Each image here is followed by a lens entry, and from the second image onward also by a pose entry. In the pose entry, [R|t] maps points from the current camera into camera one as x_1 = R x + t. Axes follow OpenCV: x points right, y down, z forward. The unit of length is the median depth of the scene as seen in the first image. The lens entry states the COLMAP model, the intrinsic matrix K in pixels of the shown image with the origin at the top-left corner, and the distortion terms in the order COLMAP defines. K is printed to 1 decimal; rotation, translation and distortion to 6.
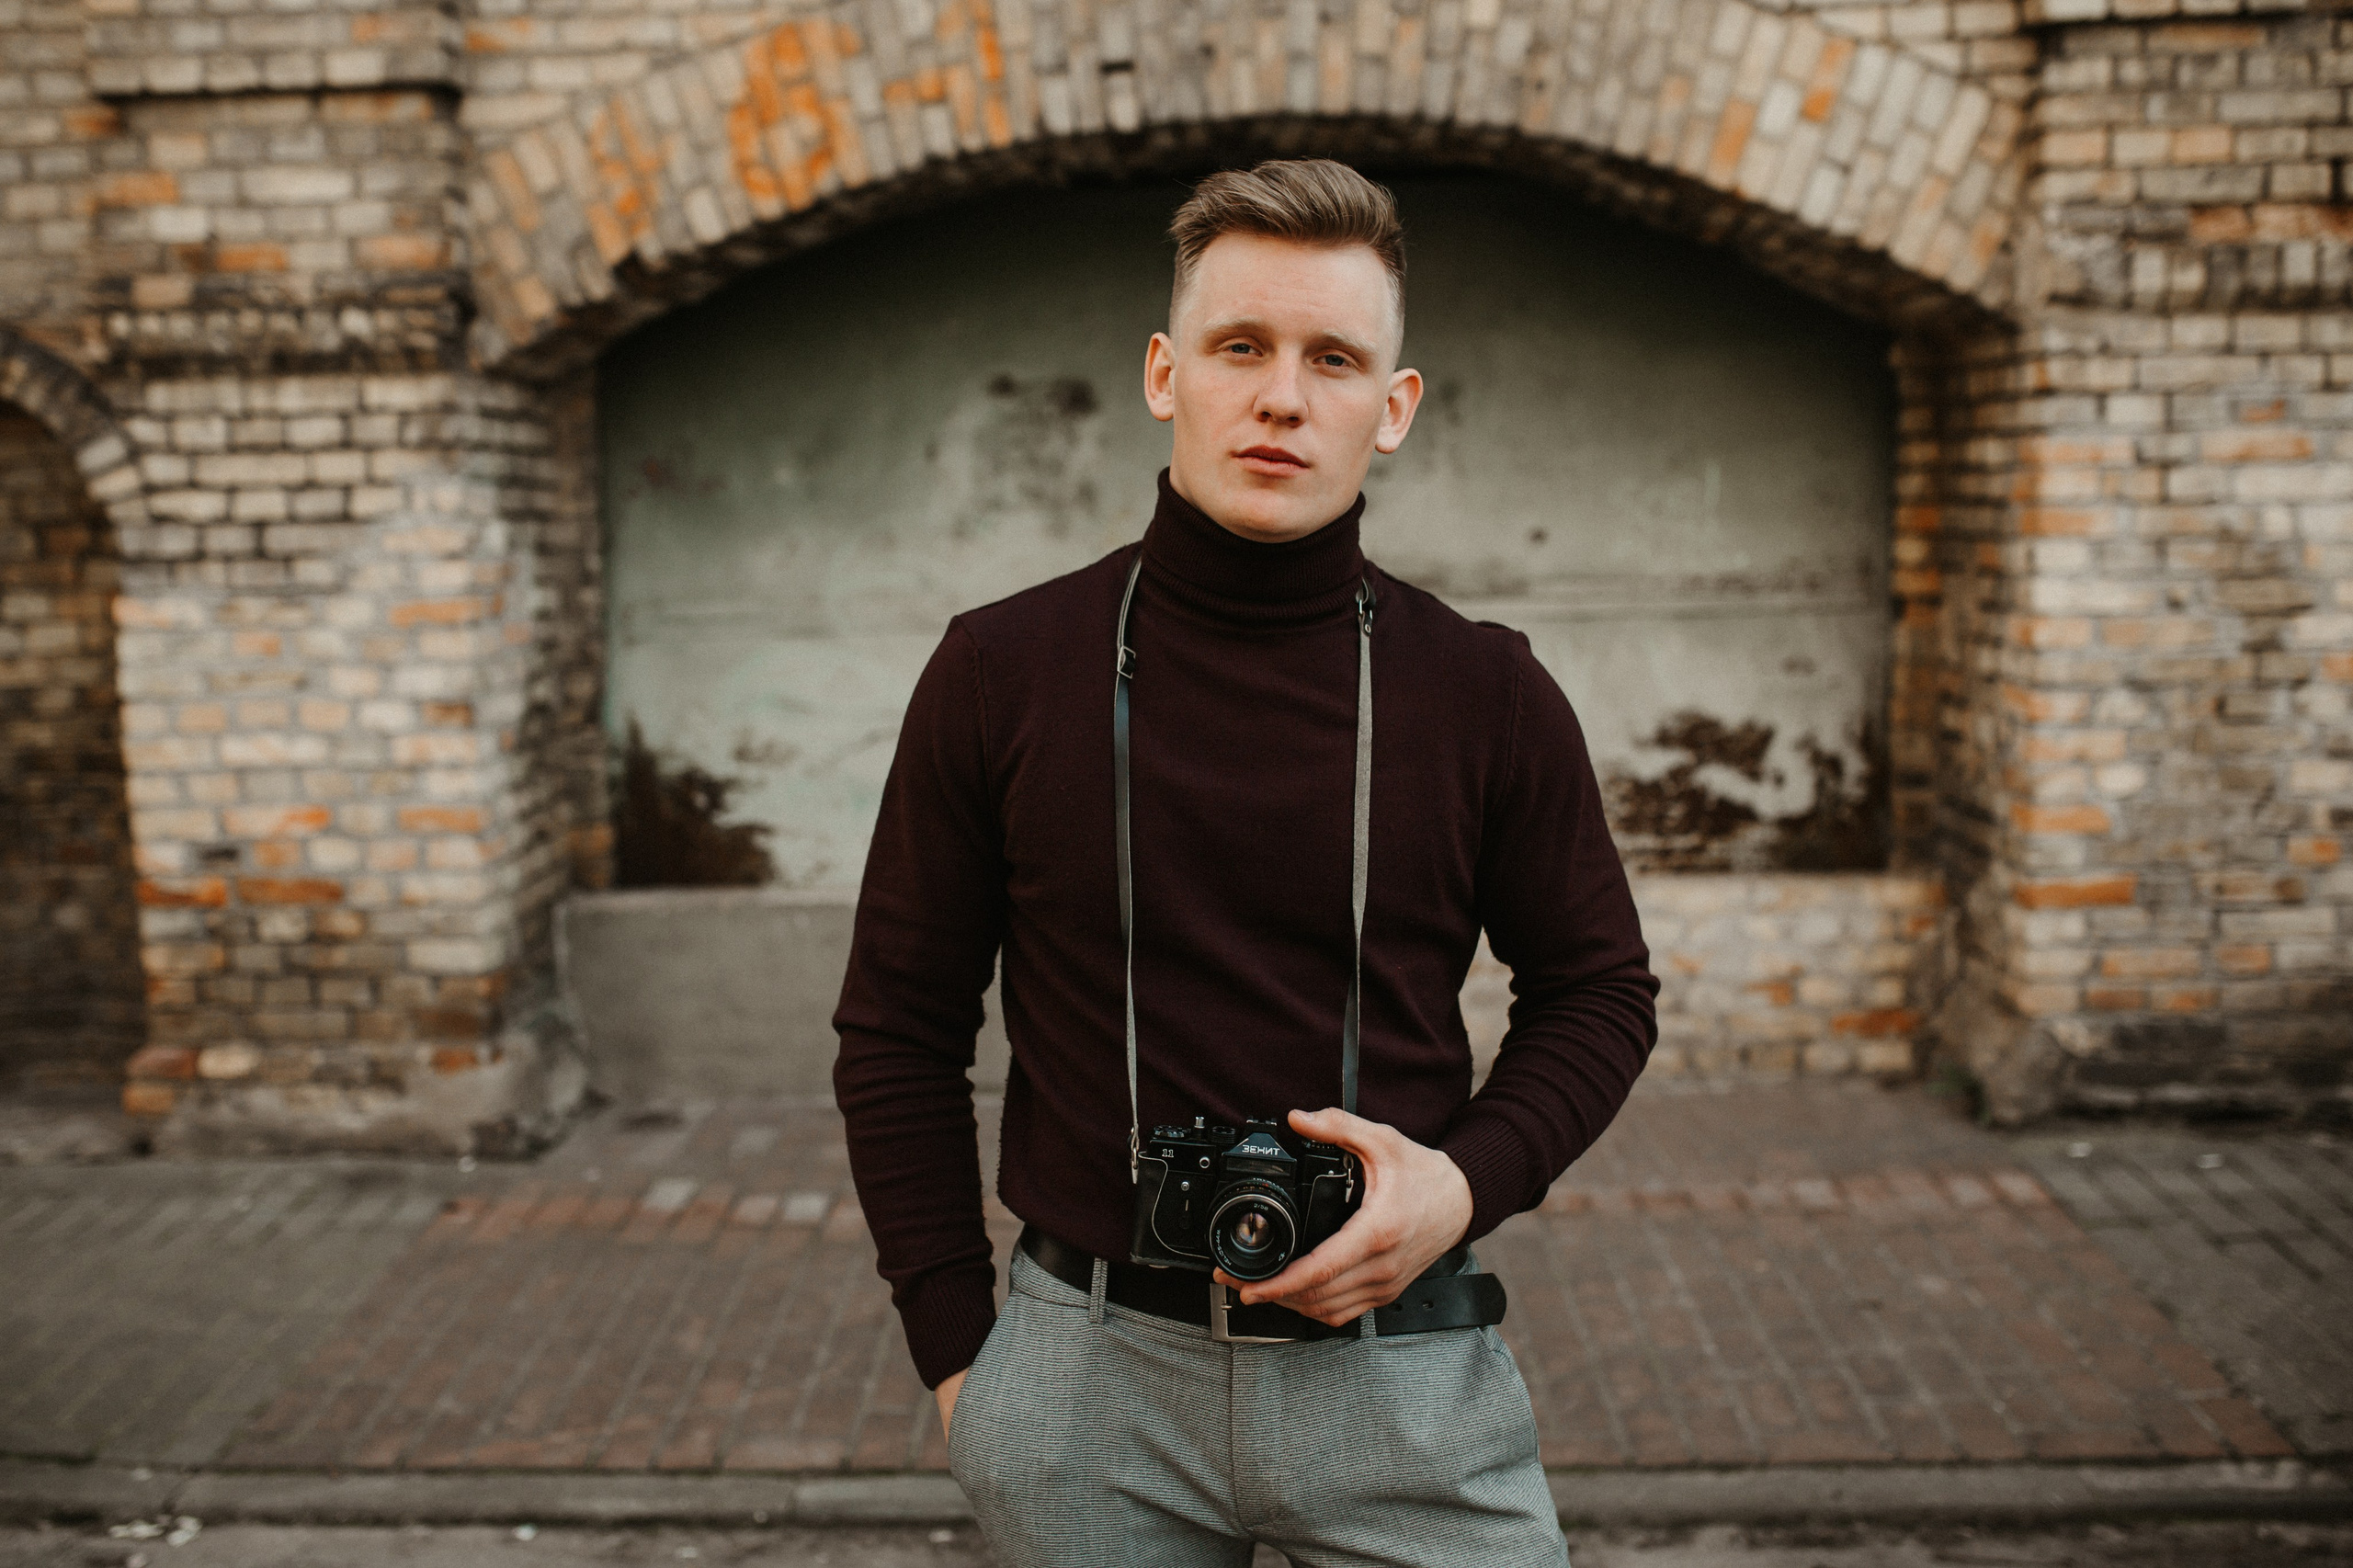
lens RADIAL K [[2366.9, 0, 1215.3], [0, 2366.9, 780.9], [0, 0, 1]] dist [-0.041321, 0.028528]
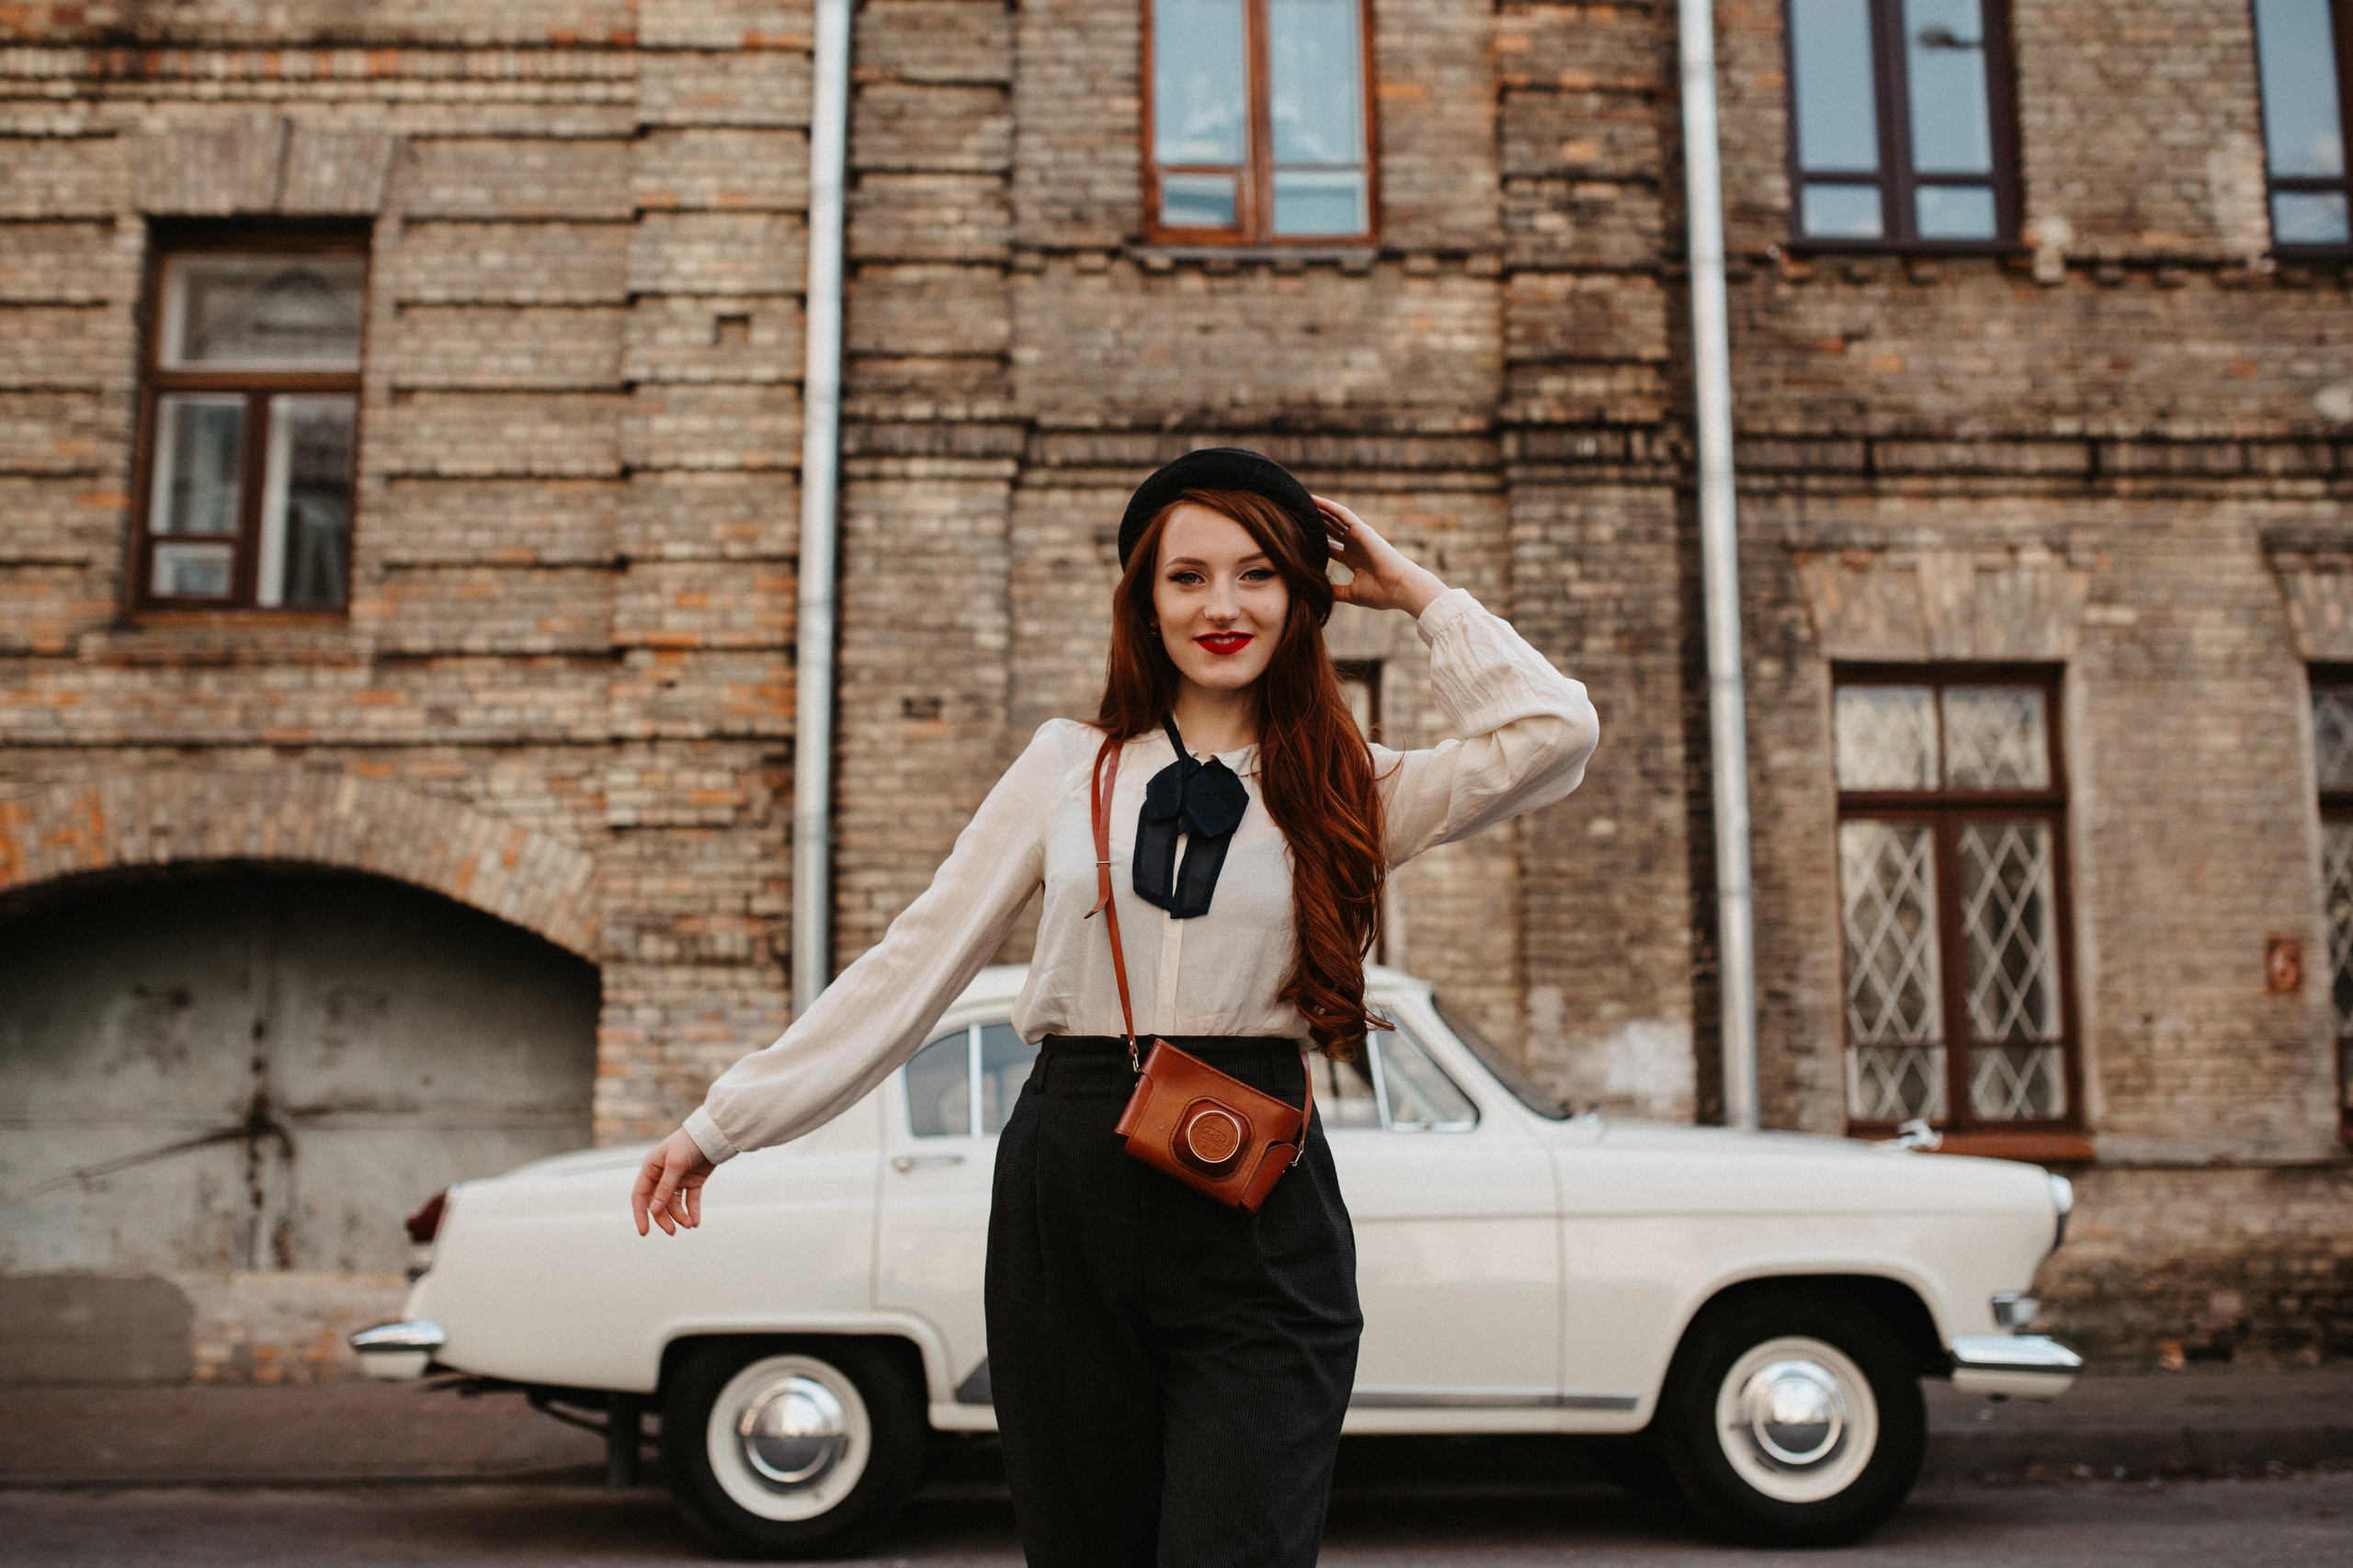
lens RADIAL K [[2406.5, 0, 1170.0], [0, 2406.5, 783.6], [0, 0, 1]] dist [-0.074411, 0.113319]
pose [[0.997335, 0.030416, 0.066316, 0.679084], [-0.011814, 0.964286, -0.264599, 0.182677], [-0.071995, 0.263111, 0.962076, -1.017378]]
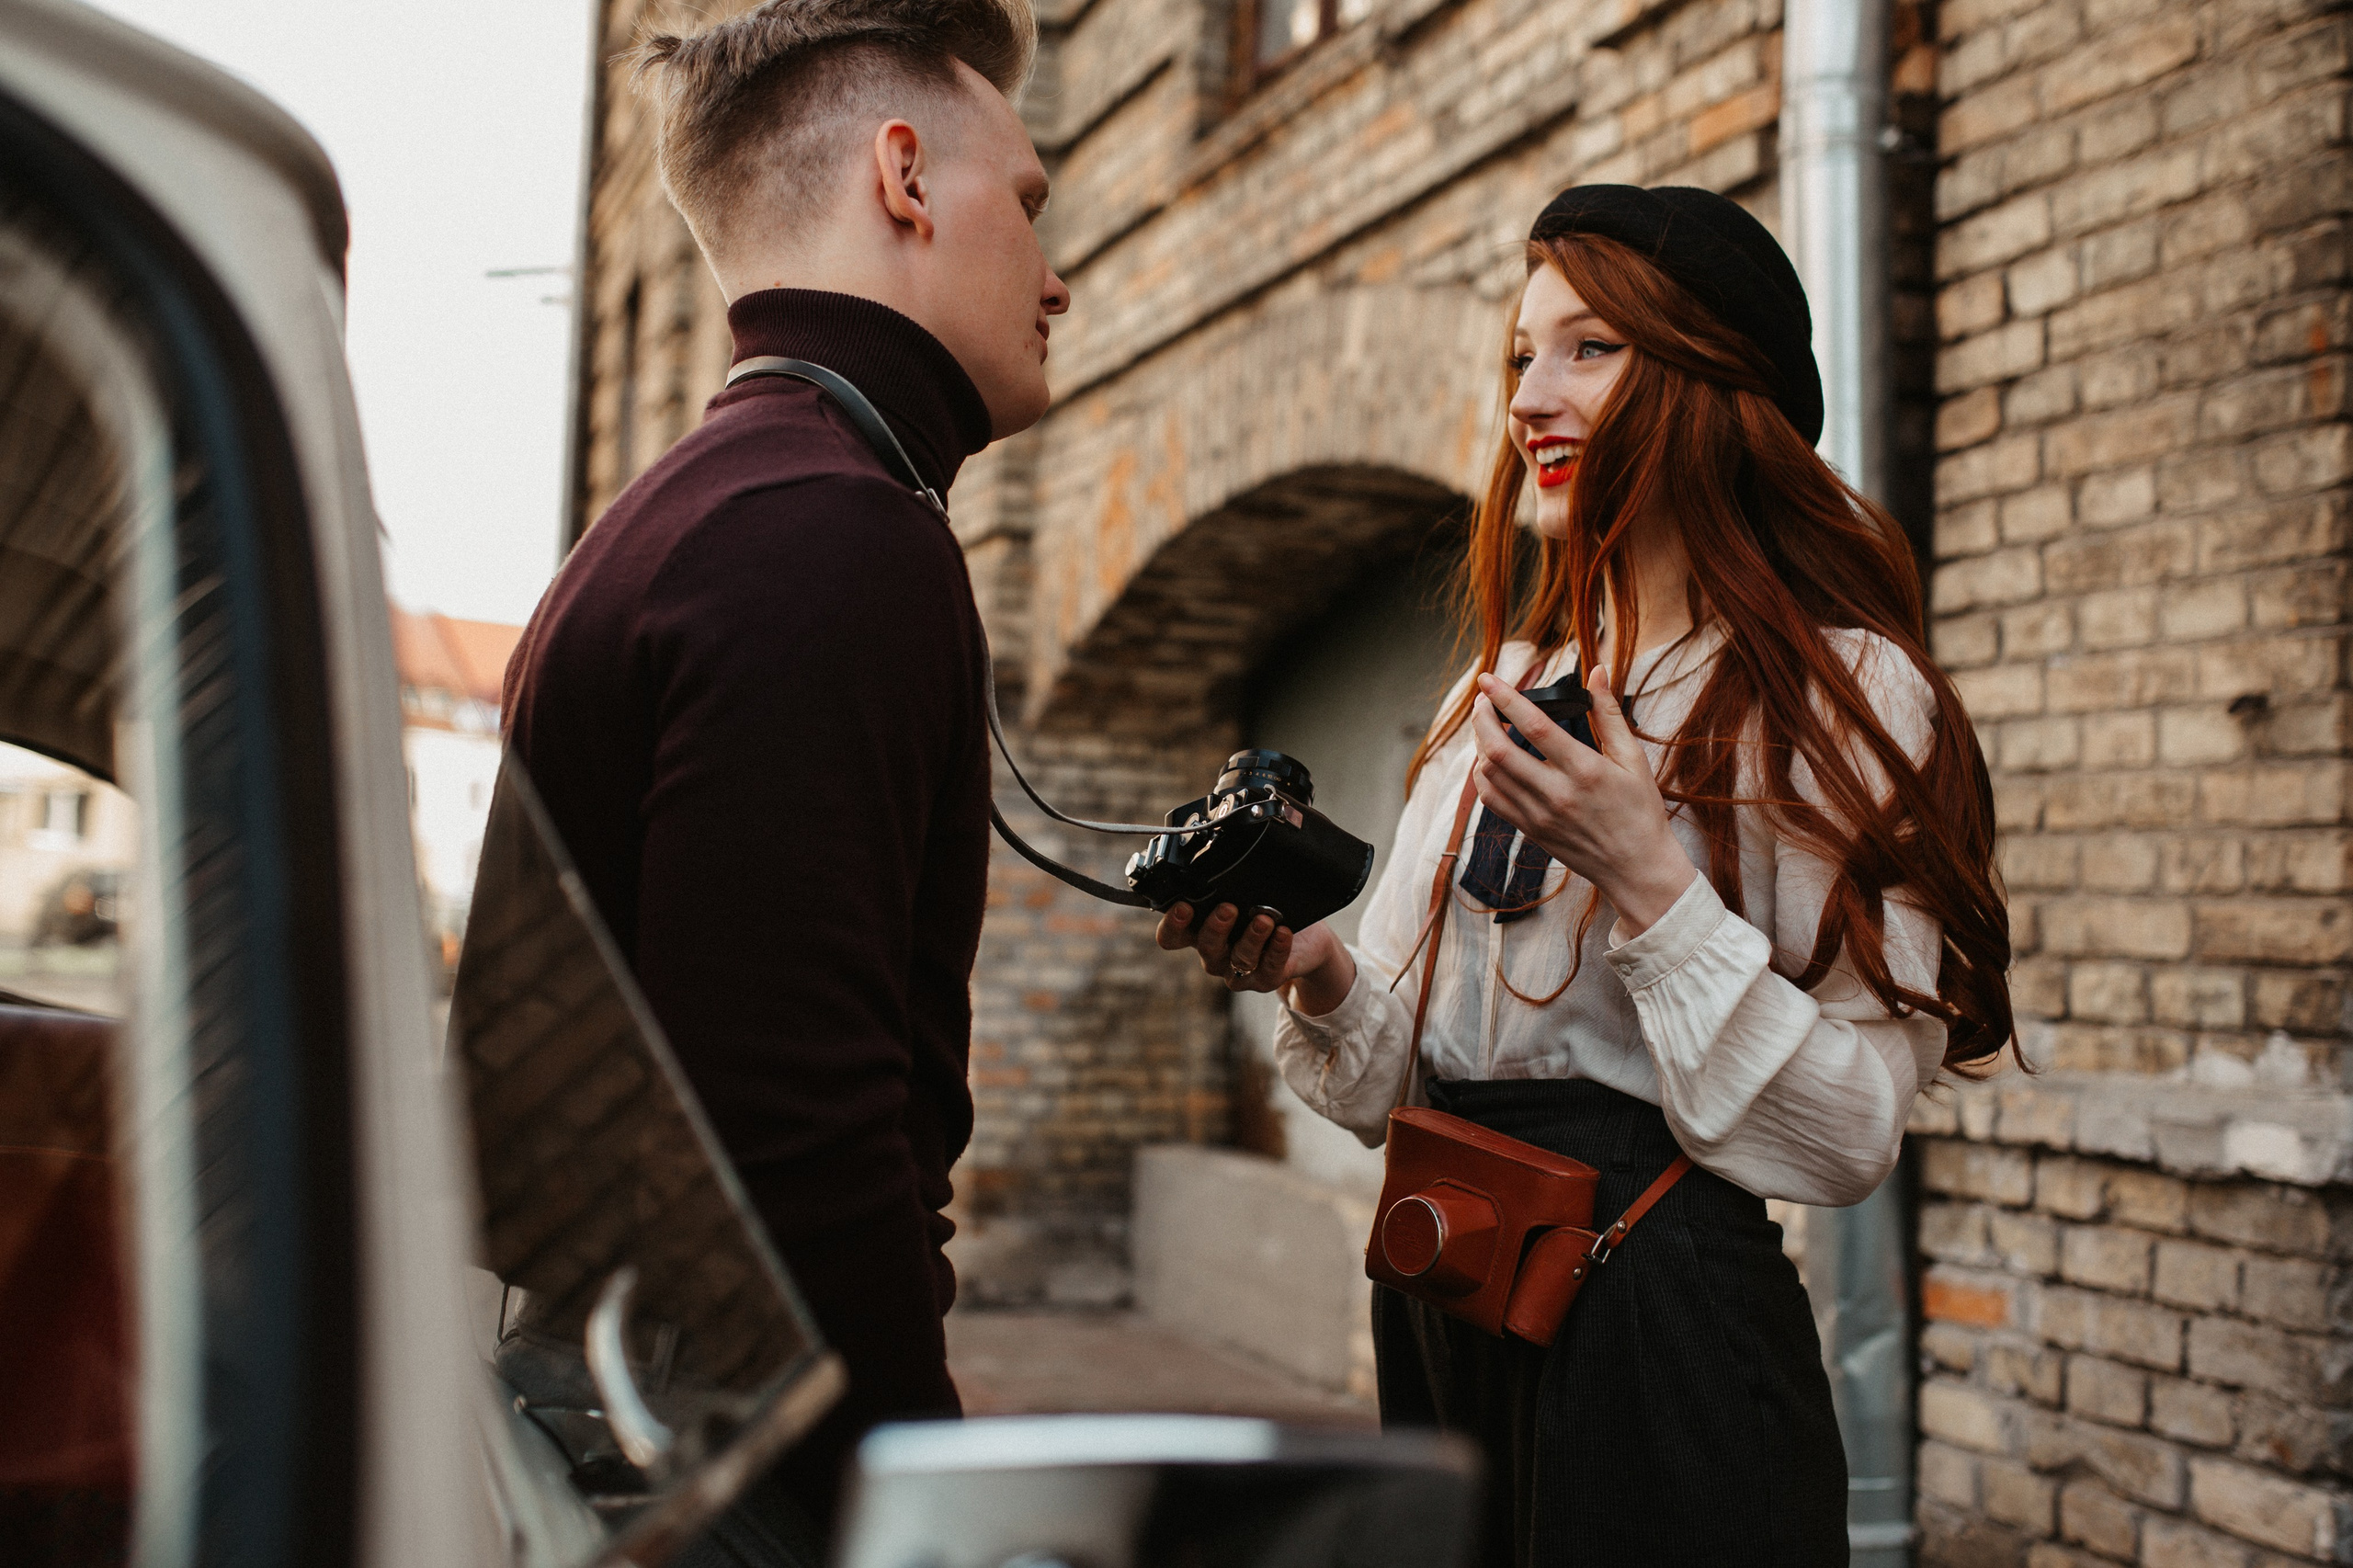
lens RADIAL K [[2419.1, 0, 1140.3], [0, 2419.1, 780.6], [0, 0, 1]] dist [-0.087687, 0.023082]
pose [[0.383867, -0.014247, -0.923278, 1.061831], [-0.148826, 0.985854, -0.077089, -0.042026], [0.911316, 0.167000, 0.376317, 0.535534]]
